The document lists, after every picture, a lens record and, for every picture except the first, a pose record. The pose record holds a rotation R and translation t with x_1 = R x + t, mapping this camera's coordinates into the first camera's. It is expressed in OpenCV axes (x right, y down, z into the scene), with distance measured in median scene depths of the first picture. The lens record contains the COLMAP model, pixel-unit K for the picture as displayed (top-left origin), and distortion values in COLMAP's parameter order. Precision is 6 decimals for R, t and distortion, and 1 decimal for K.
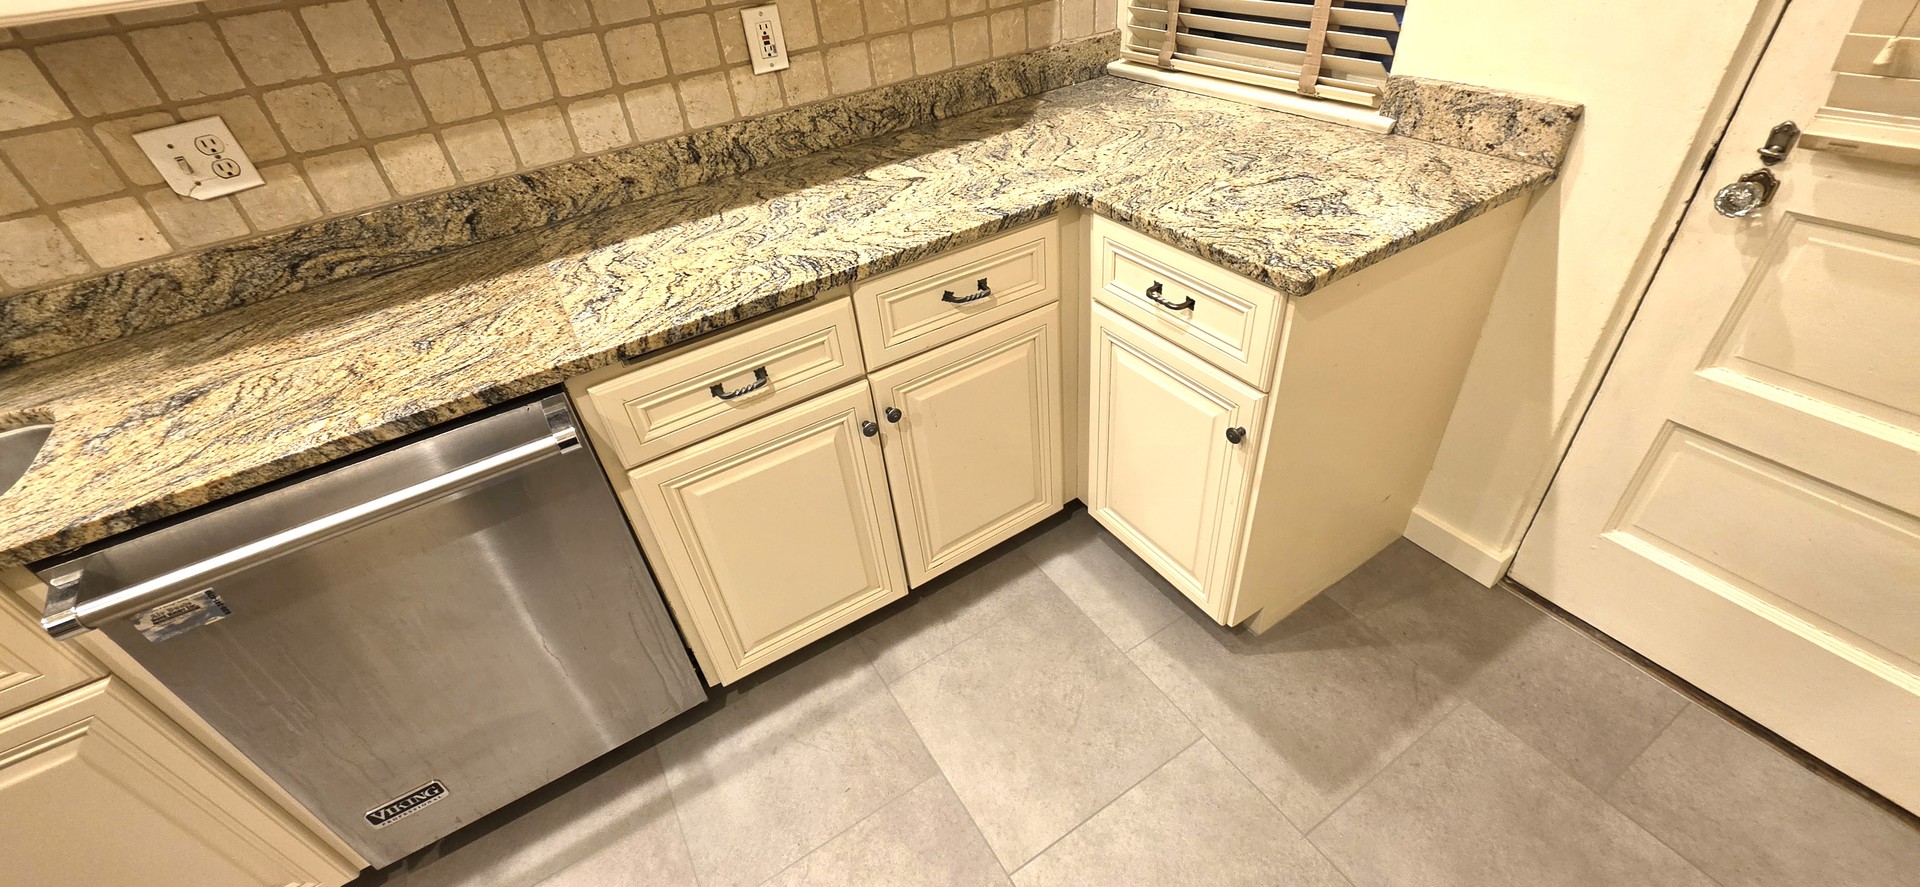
lens RADIAL K [[767.3, 0, 954.1], [0, 767.3, 427.0], [0, 0, 1]] dist [-0.001532, 0.000099]
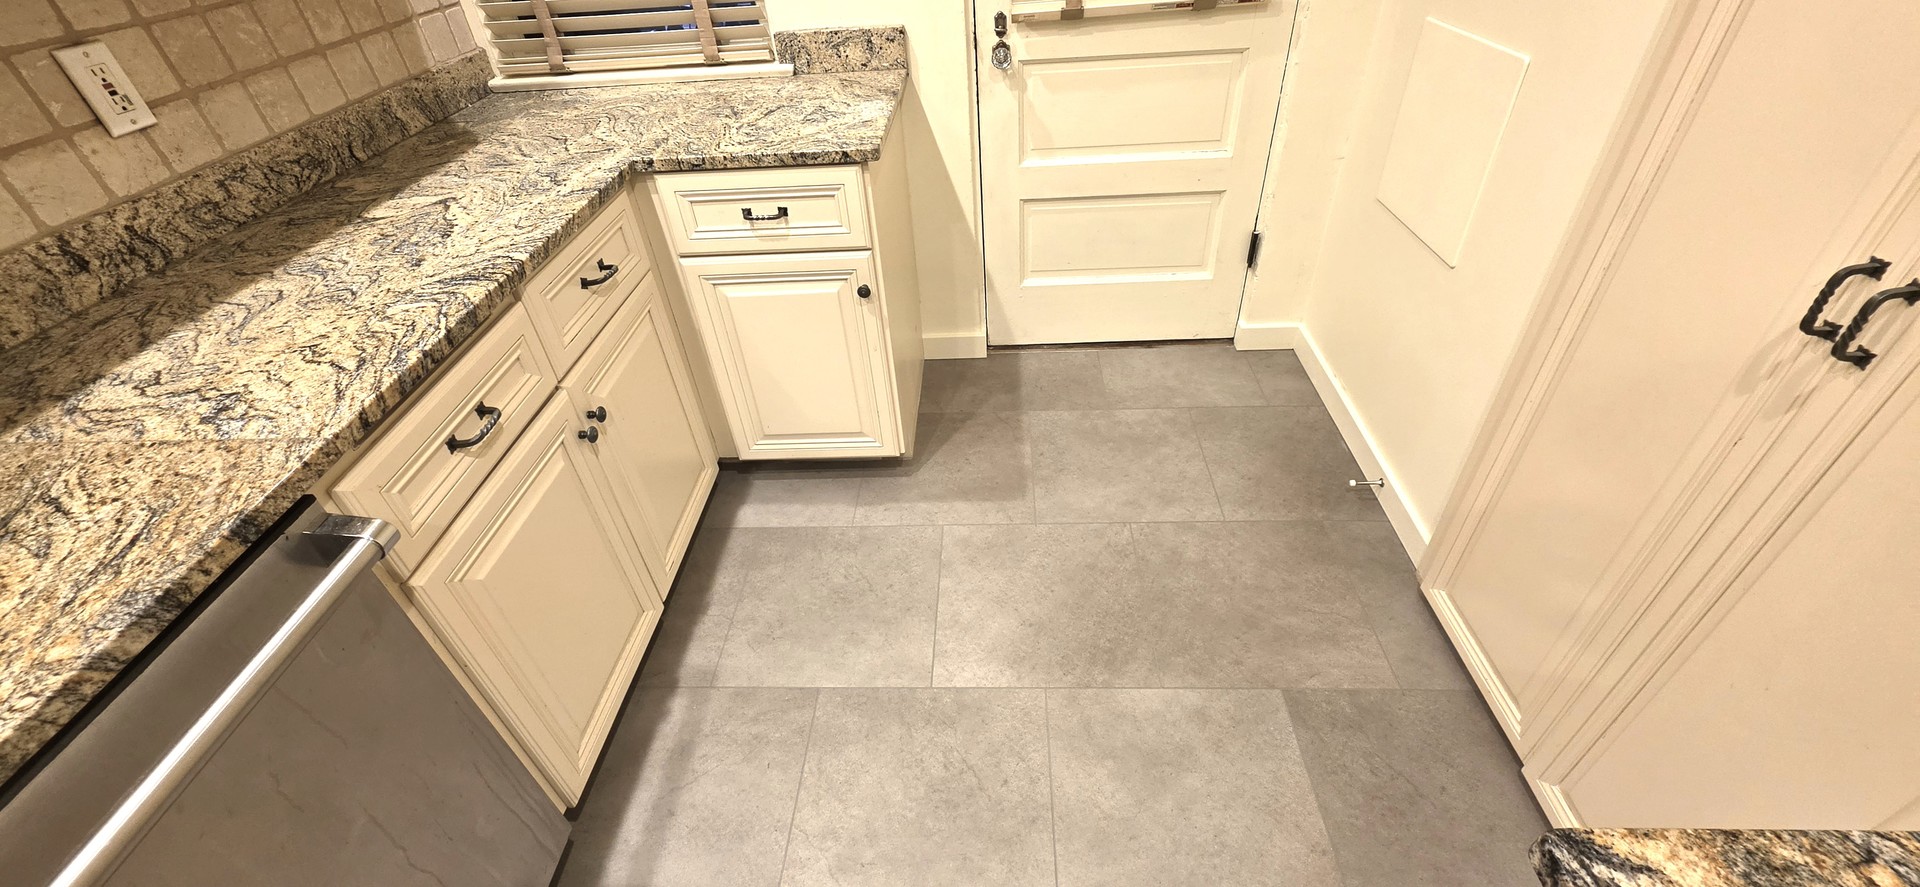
lens RADIAL K [[767.3, 0, 957.3], [0, 767.3, 428.8], [0, 0, 1]] dist [-0.001532, 0.000099]
pose [[0.557167, -0.462338, 0.689789, -0.489484], [0.503786, 0.848537, 0.161814, 0.068602], [-0.660125, 0.257349, 0.705696, 0.030297]]
